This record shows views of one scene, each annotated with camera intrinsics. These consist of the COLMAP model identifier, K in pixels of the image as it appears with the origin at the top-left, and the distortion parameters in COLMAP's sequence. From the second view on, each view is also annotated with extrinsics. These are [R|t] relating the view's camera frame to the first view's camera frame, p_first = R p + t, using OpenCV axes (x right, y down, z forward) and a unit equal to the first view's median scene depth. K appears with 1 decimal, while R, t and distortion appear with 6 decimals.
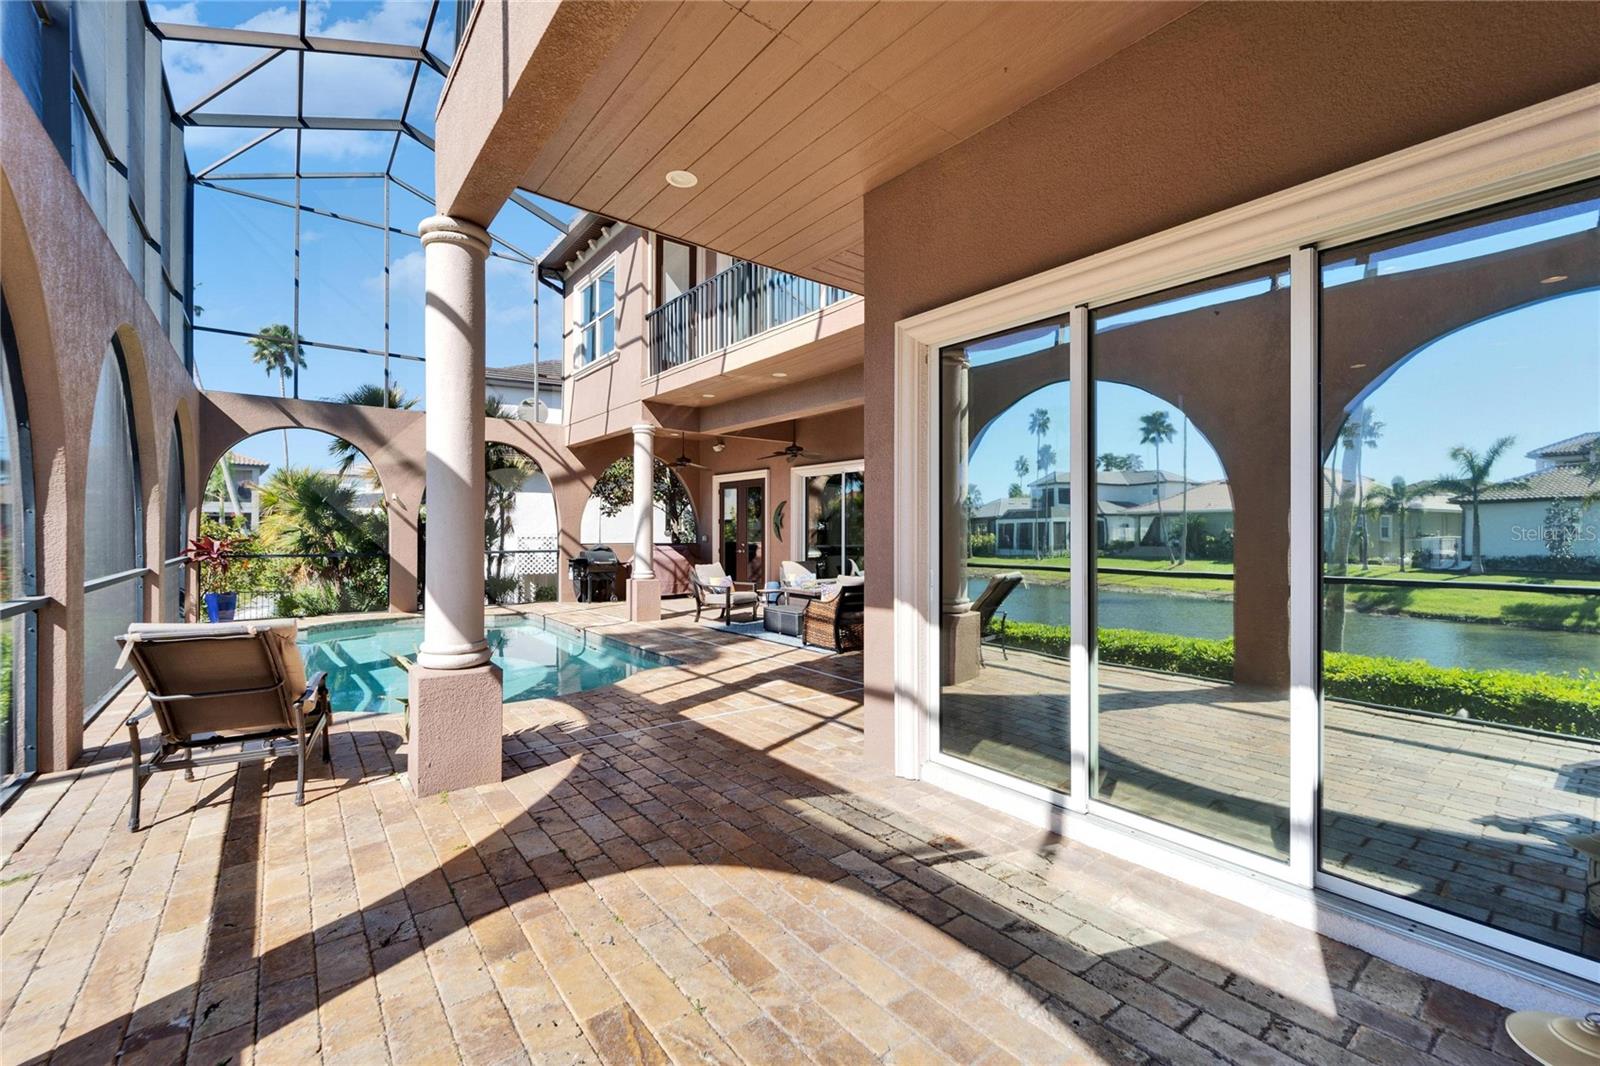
lens RADIAL K [[668.3, 0, 789.0], [0, 668.3, 523.1], [0, 0, 1]] dist [0.014410, -0.001601]
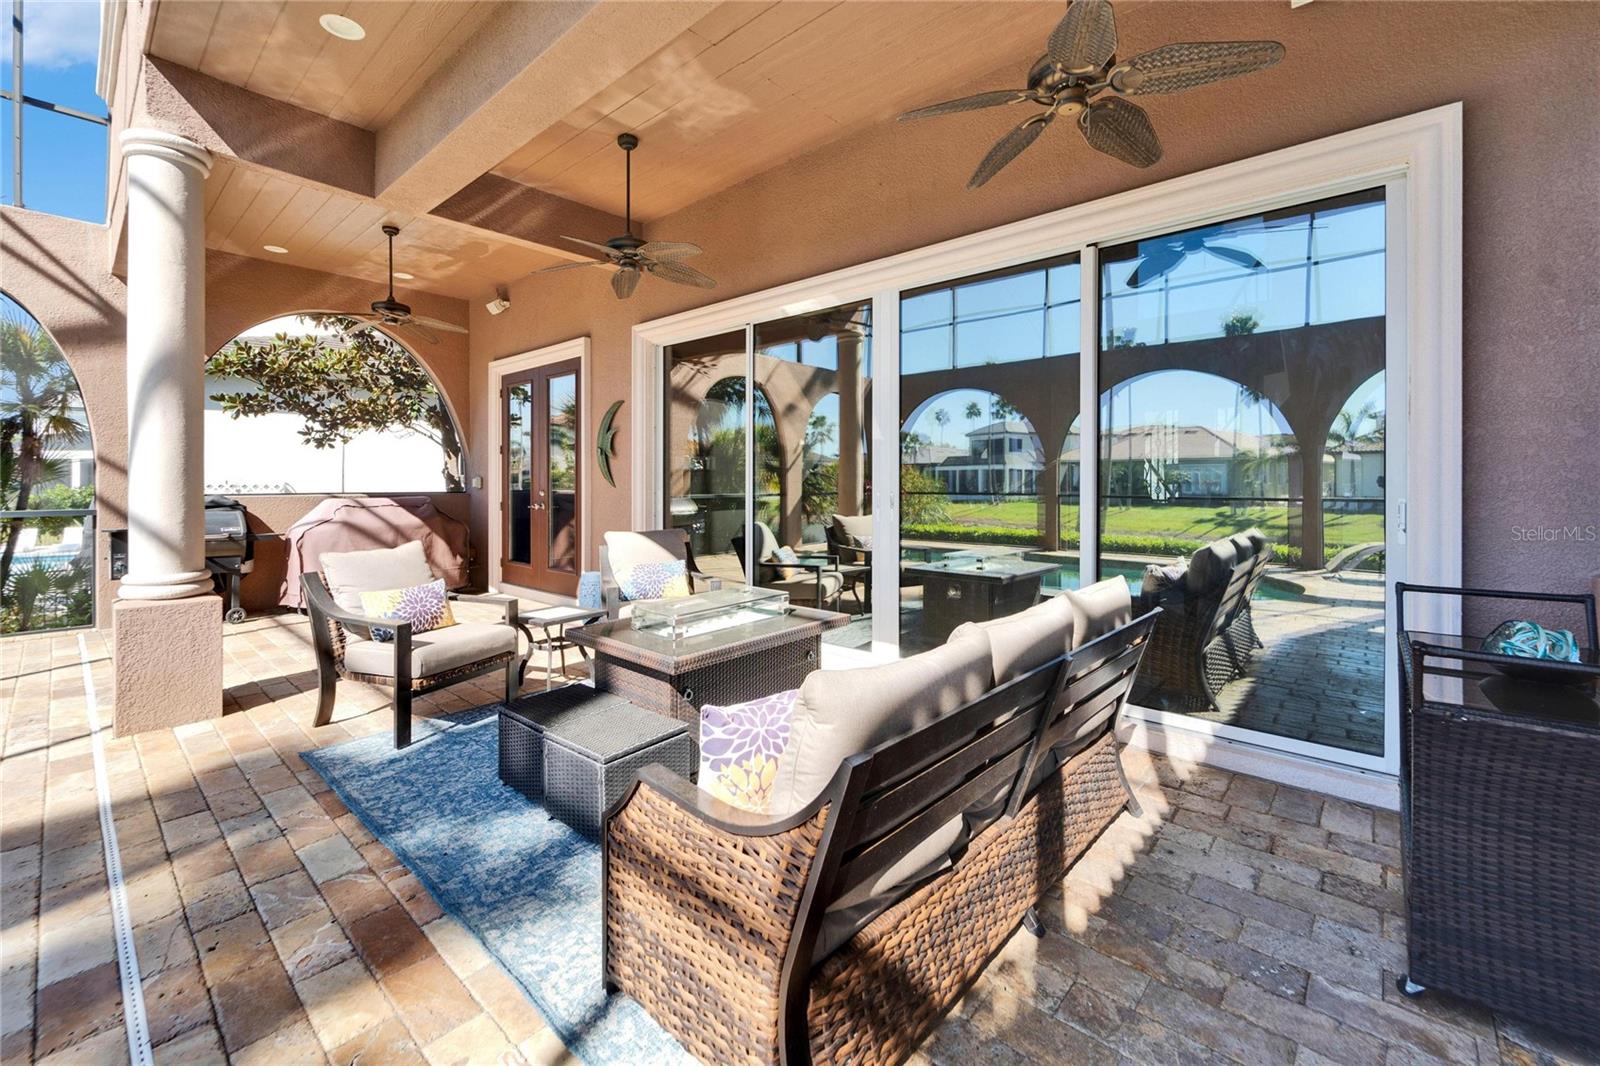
lens RADIAL K [[668.3, 0, 772.5], [0, 668.3, 492.2], [0, 0, 1]] dist [0.014410, -0.001601]
pose [[0.987735, -0.006611, 0.155998, 0.029046], [0.002716, 0.999679, 0.025170, 0.022841], [-0.156115, -0.024438, 0.987437, 0.567324]]
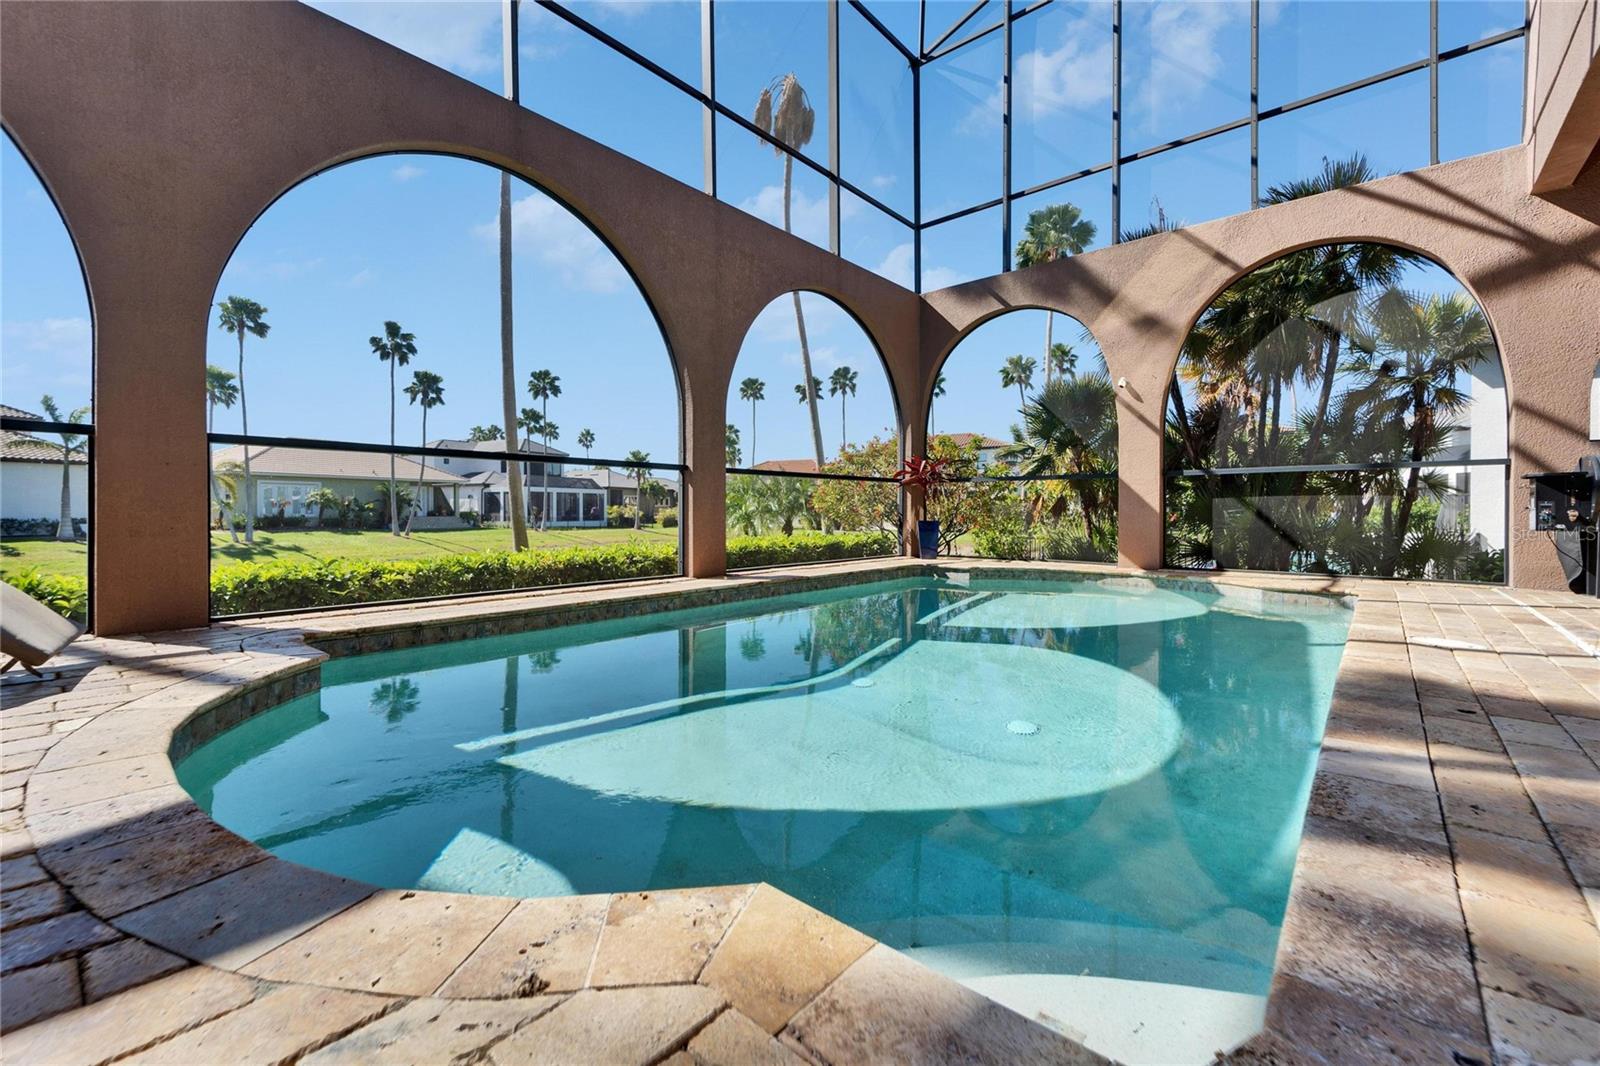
lens RADIAL K [[668.3, 0, 790.9], [0, 668.3, 508.0], [0, 0, 1]] dist [0.014410, -0.001601]
pose [[0.200371, -0.010139, -0.979668, -0.038946], [0.010263, 0.999913, -0.008249, 0.080454], [0.979666, -0.008402, 0.200457, 0.574494]]
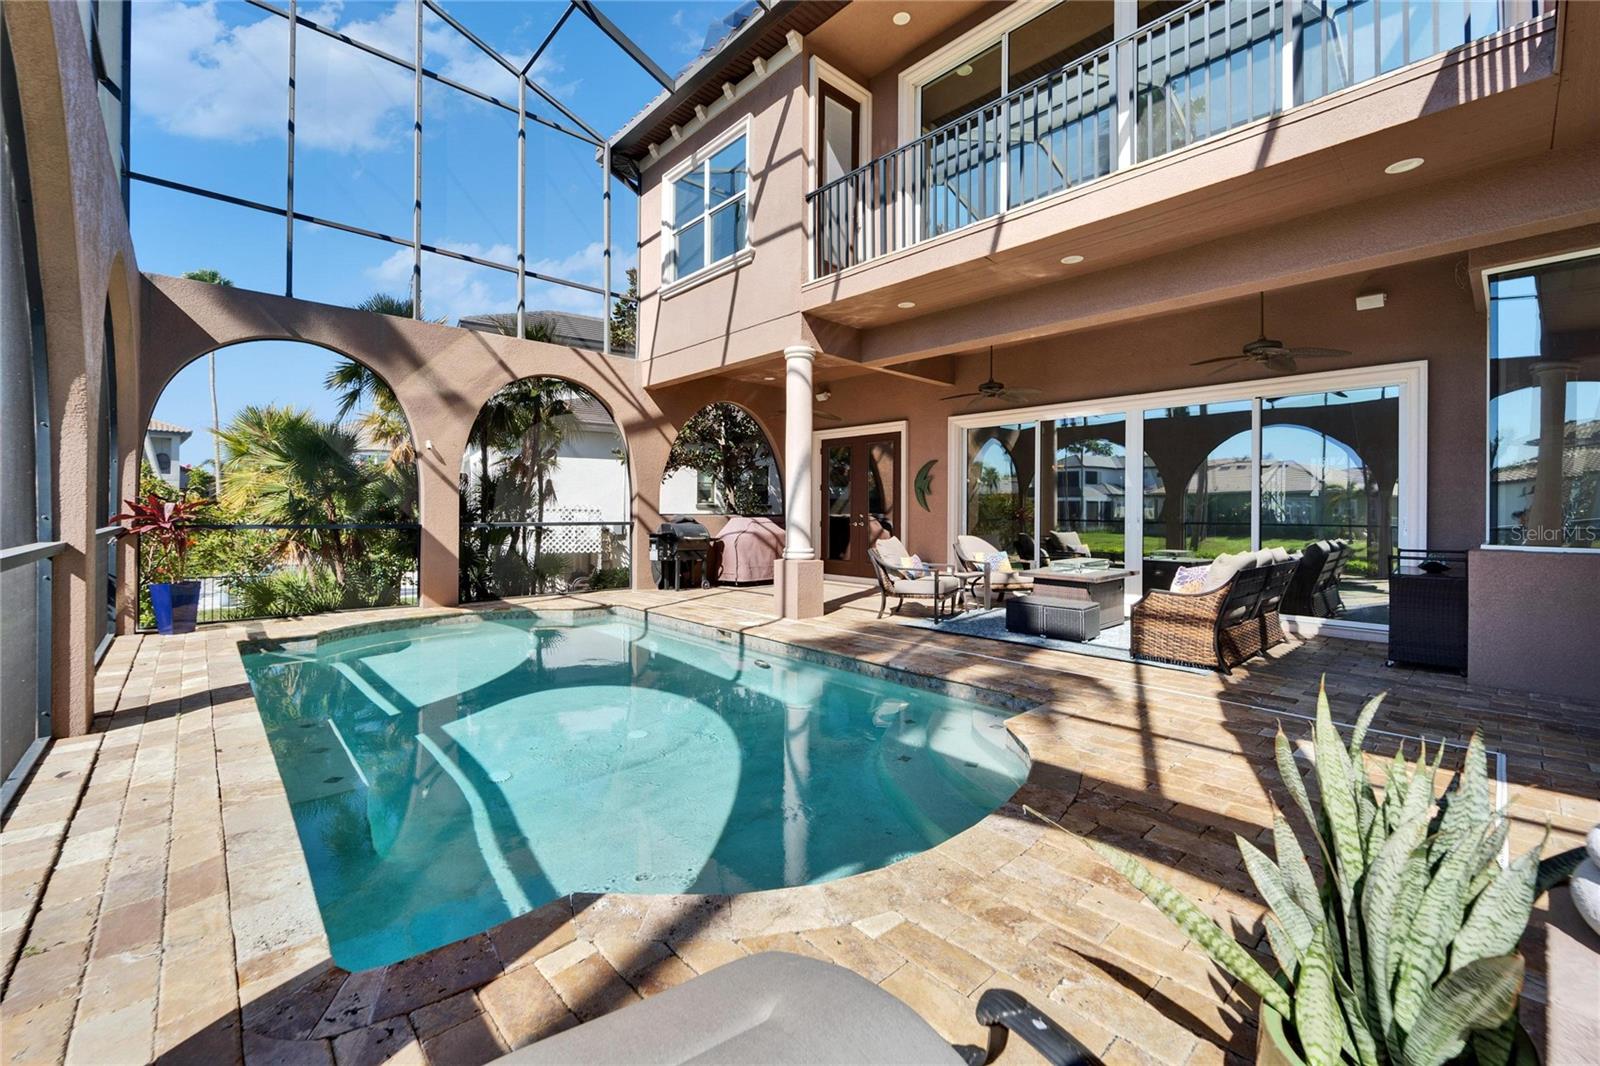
lens RADIAL K [[668.3, 0, 796.3], [0, 668.3, 498.6], [0, 0, 1]] dist [0.014410, -0.001601]
pose [[0.995935, 0.004631, 0.089959, -0.264705], [-0.004044, 0.999969, -0.006697, 0.021281], [-0.089987, 0.006306, 0.995923, 0.257827]]
